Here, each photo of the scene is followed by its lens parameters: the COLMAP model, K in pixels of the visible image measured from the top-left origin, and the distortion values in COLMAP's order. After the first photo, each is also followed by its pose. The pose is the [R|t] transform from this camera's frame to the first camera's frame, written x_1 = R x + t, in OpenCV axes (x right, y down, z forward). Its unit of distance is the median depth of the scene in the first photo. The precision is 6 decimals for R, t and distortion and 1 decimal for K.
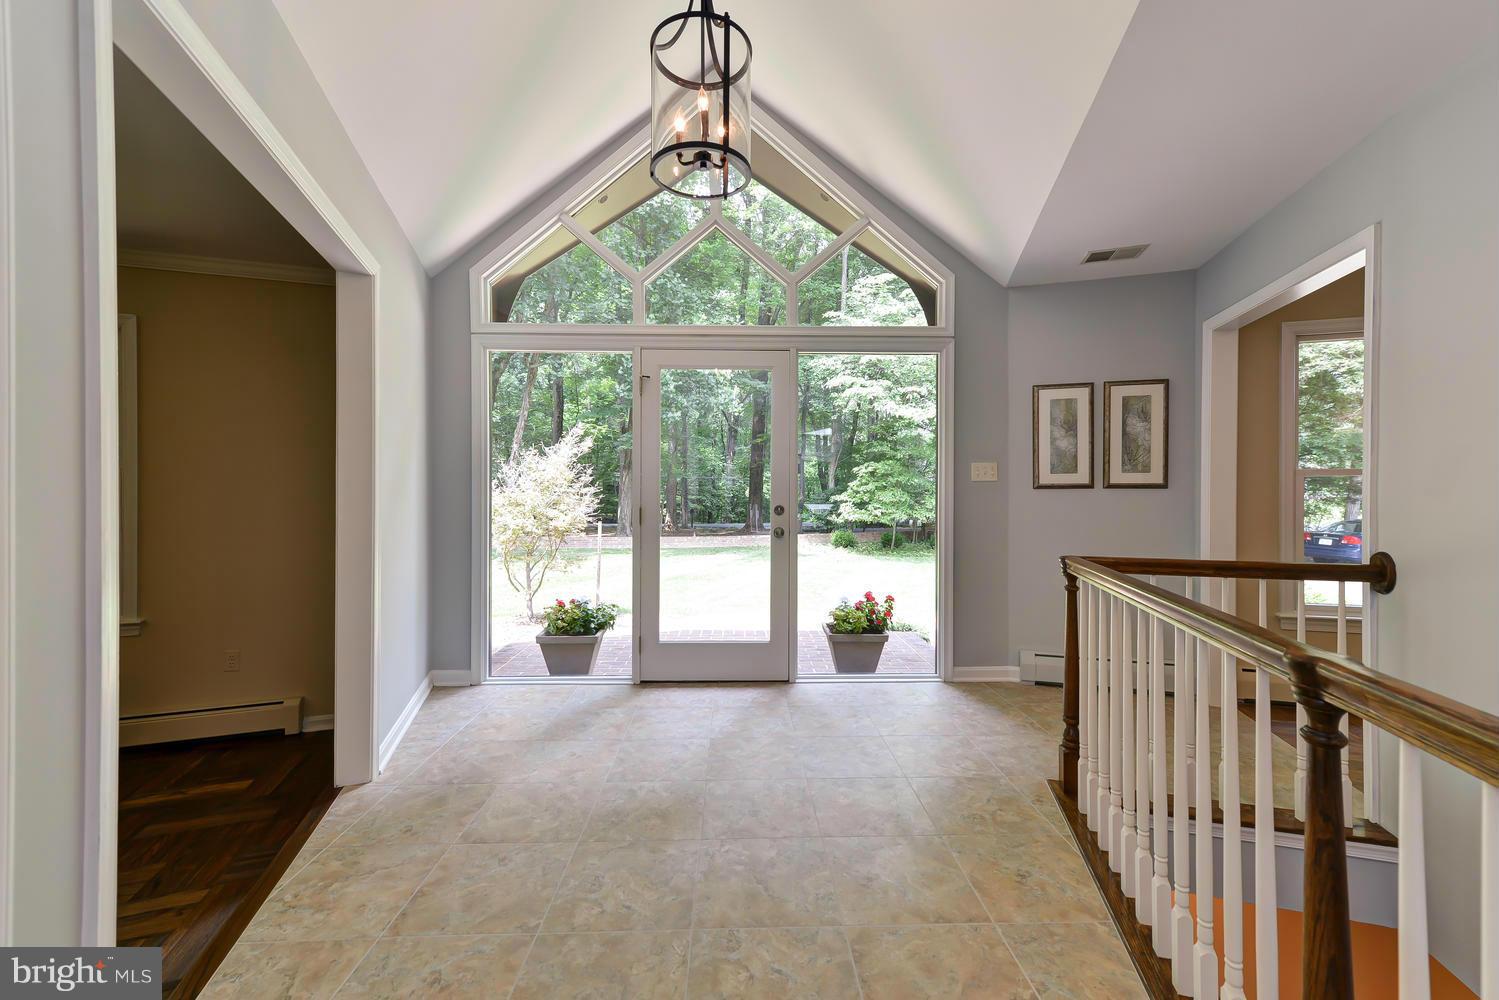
lens RADIAL K [[595.6, 0, 749.5], [0, 595.6, 500.0], [0, 0, 1]] dist [0.001069, 0.000059]
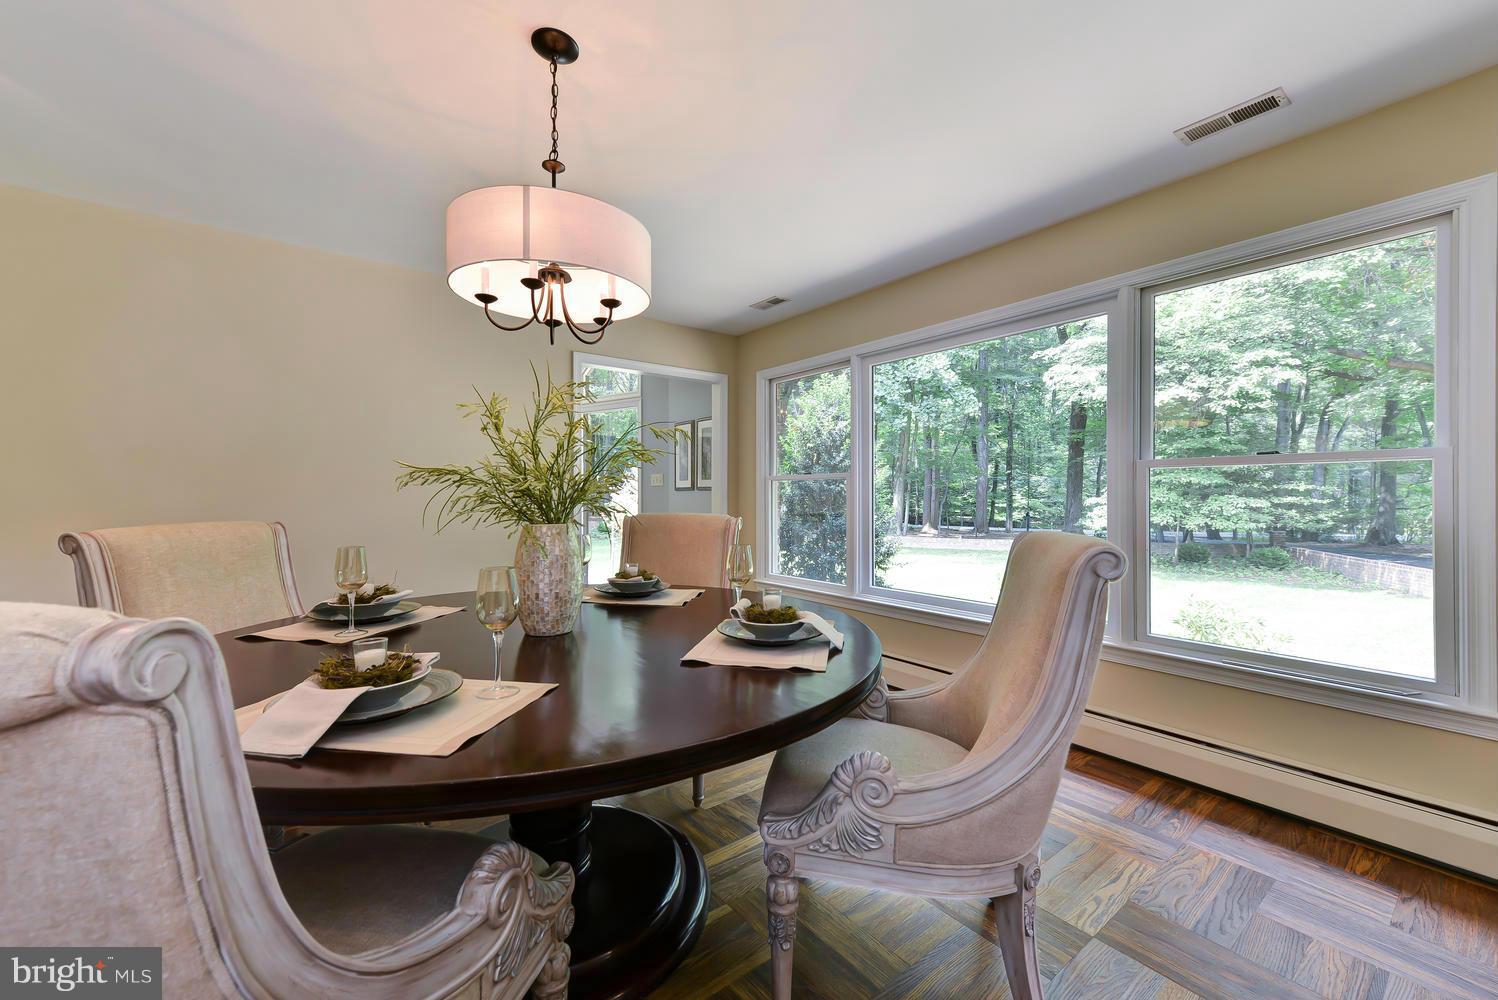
lens RADIAL K [[595.2, 0, 749.0], [0, 595.2, 500.0], [0, 0, 1]] dist [0.001069, 0.000059]
pose [[0.792851, 0.003739, -0.609404, 1.580710], [-0.005598, 0.999984, -0.001148, 0.004198], [0.609390, 0.004322, 0.792859, -0.089638]]
